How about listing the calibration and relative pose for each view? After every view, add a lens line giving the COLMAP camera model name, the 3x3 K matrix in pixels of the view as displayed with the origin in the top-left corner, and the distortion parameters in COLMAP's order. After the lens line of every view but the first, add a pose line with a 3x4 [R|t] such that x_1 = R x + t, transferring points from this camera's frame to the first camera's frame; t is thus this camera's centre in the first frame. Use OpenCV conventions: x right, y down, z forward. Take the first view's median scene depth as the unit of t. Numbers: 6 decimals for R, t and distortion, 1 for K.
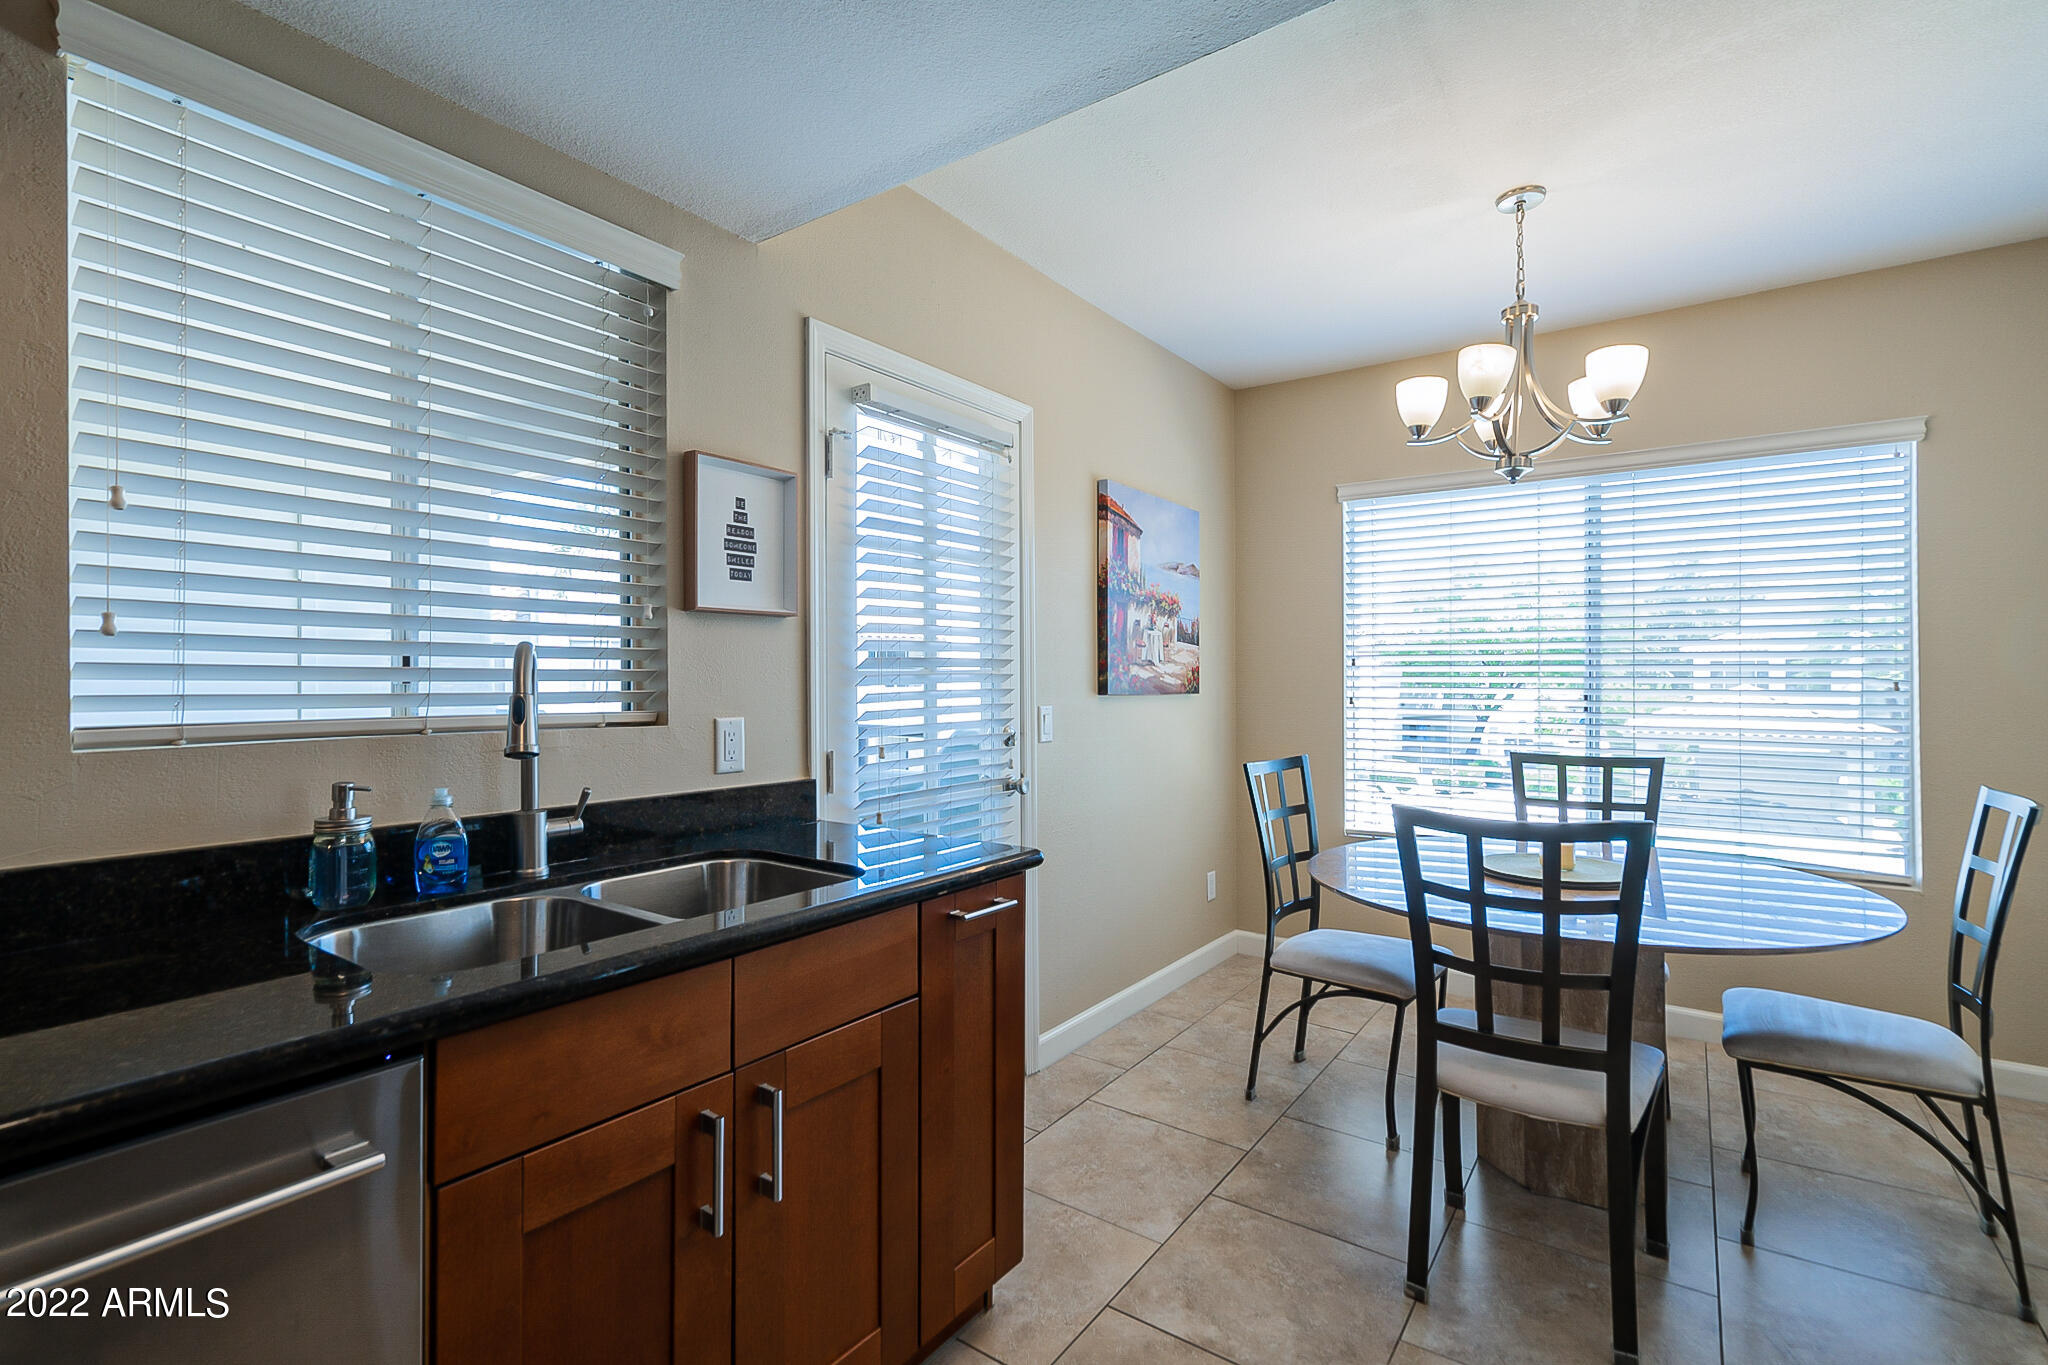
lens RADIAL K [[945.0, 0, 1033.1], [0, 945.0, 675.8], [0, 0, 1]] dist [-0.003872, 0.004891]
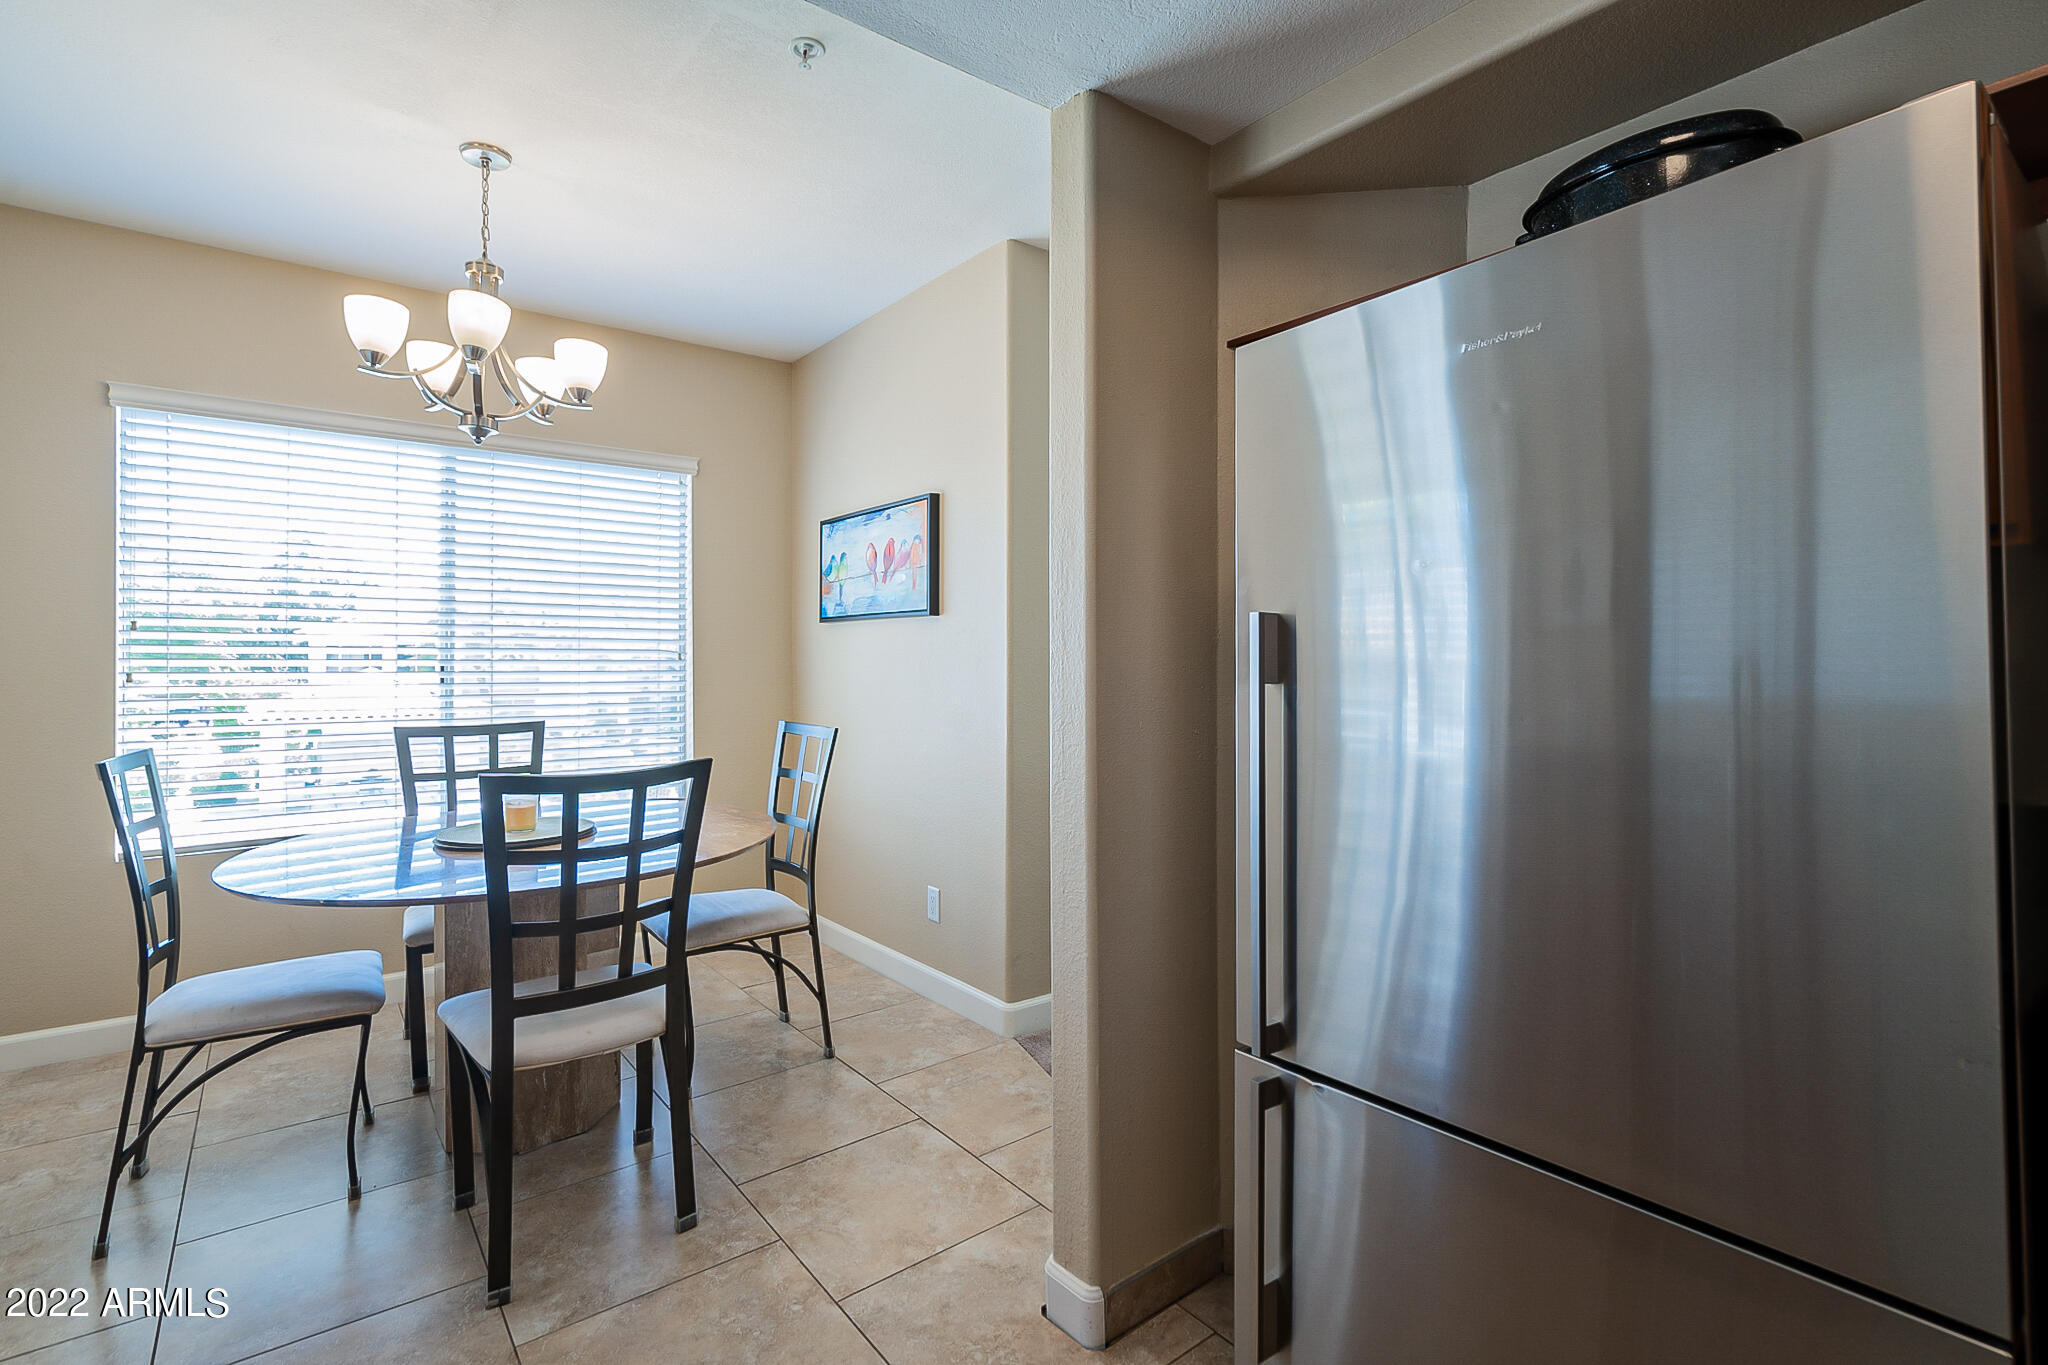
lens RADIAL K [[945.0, 0, 1027.9], [0, 945.0, 653.2], [0, 0, 1]] dist [-0.003872, 0.004891]
pose [[0.285227, 0.007282, 0.958432, -0.205815], [-0.001366, 0.999973, -0.007192, 0.014977], [-0.958459, 0.000742, 0.285229, 0.141519]]
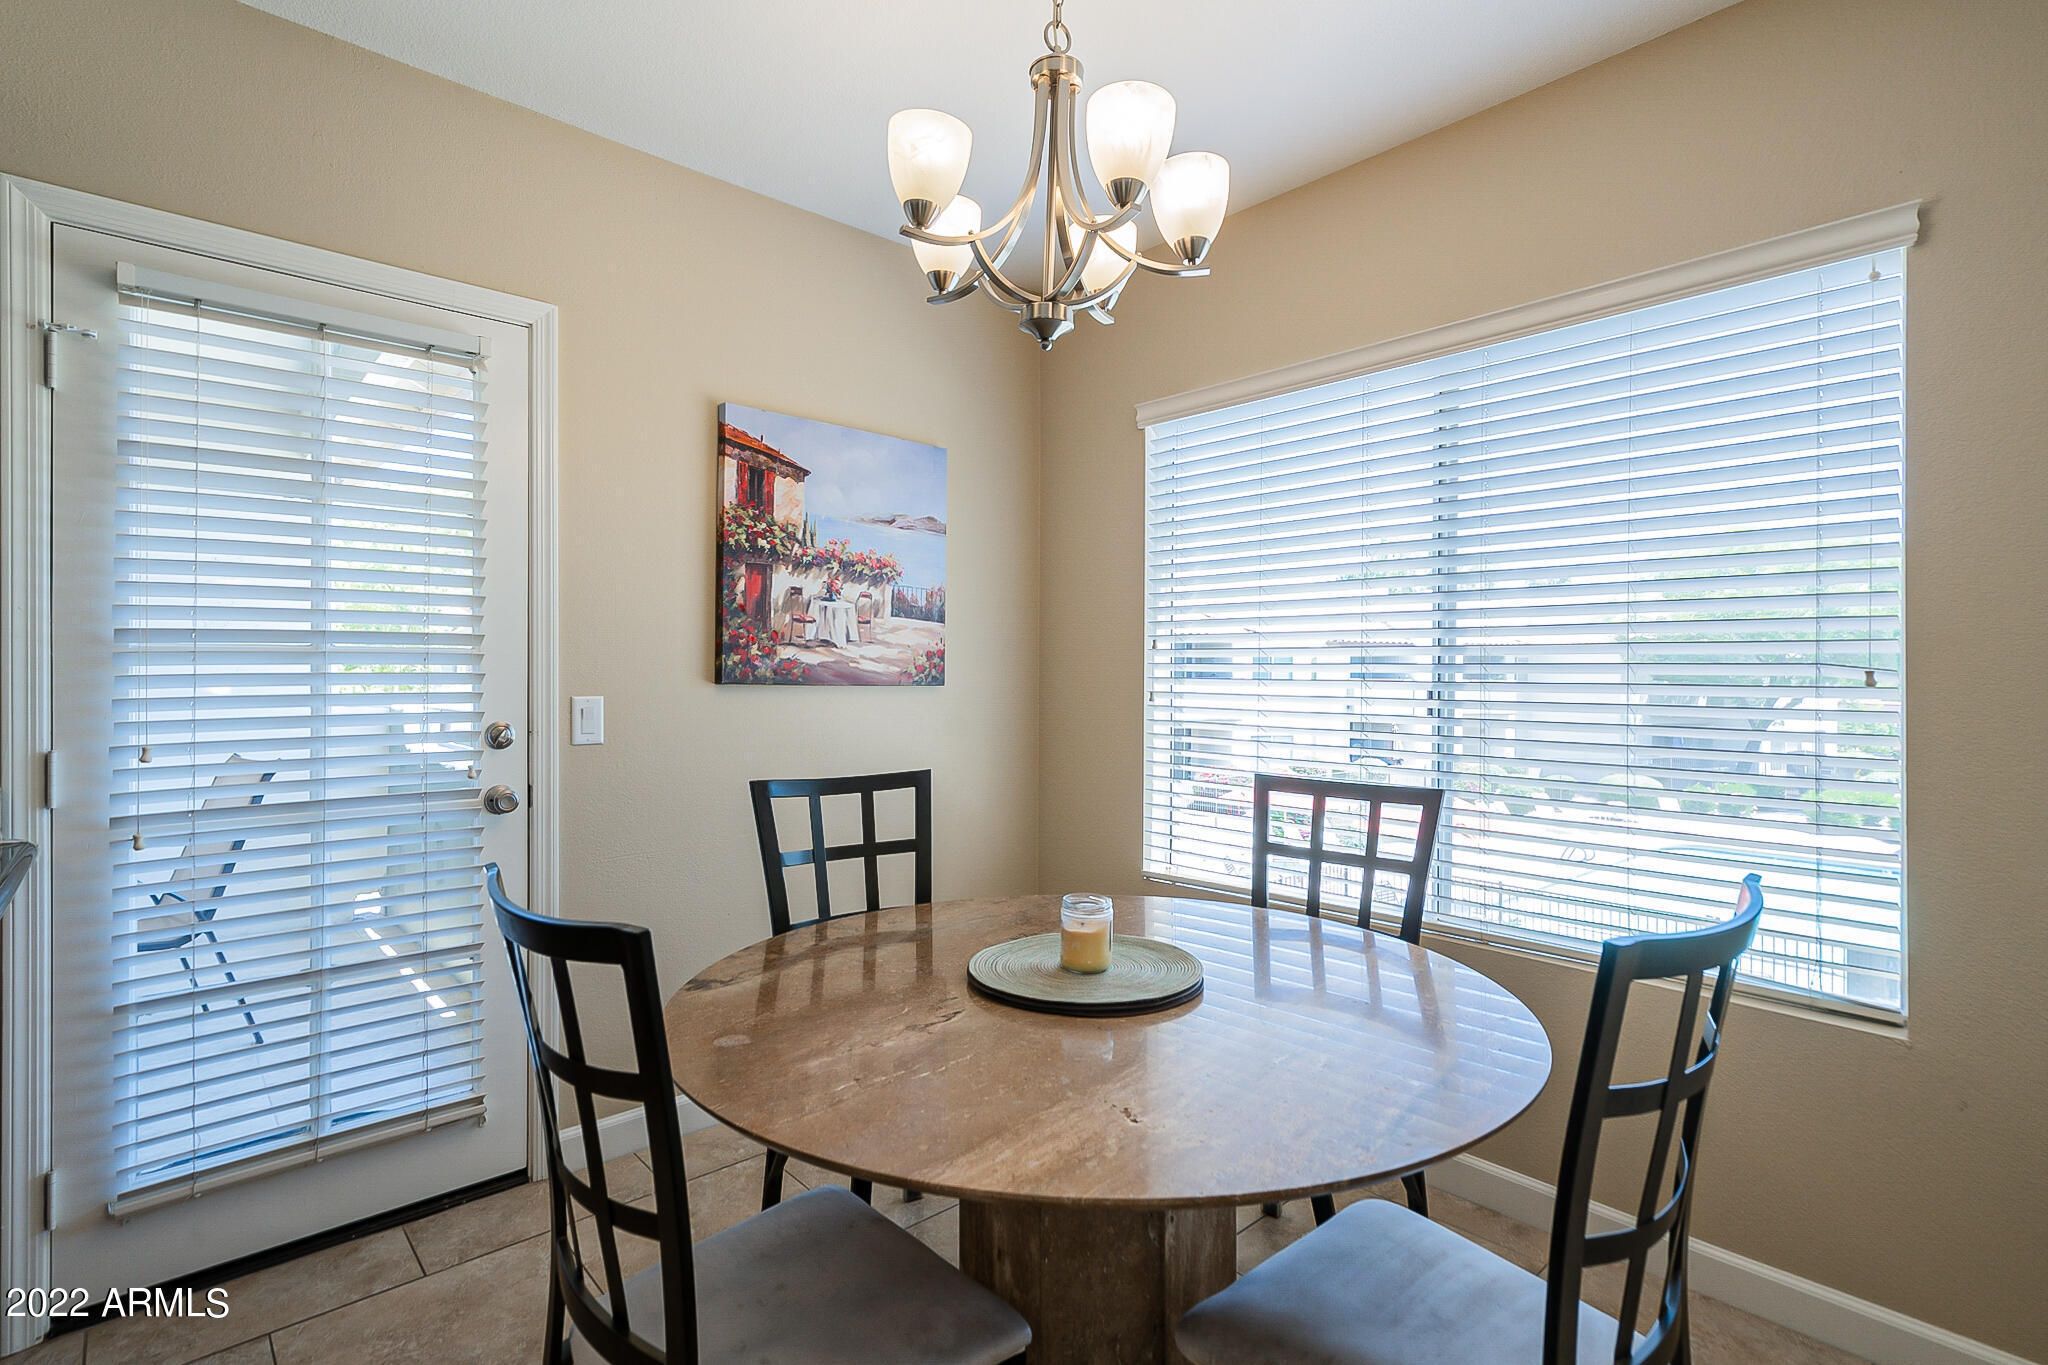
lens RADIAL K [[1012.4, 0, 1024.5], [0, 1012.4, 674.1], [0, 0, 1]] dist [0.005325, 0.000449]
pose [[0.974504, 0.005140, -0.224310, 0.513484], [-0.004560, 0.999985, 0.003101, 0.008531], [0.224323, -0.001999, 0.974513, 0.261266]]
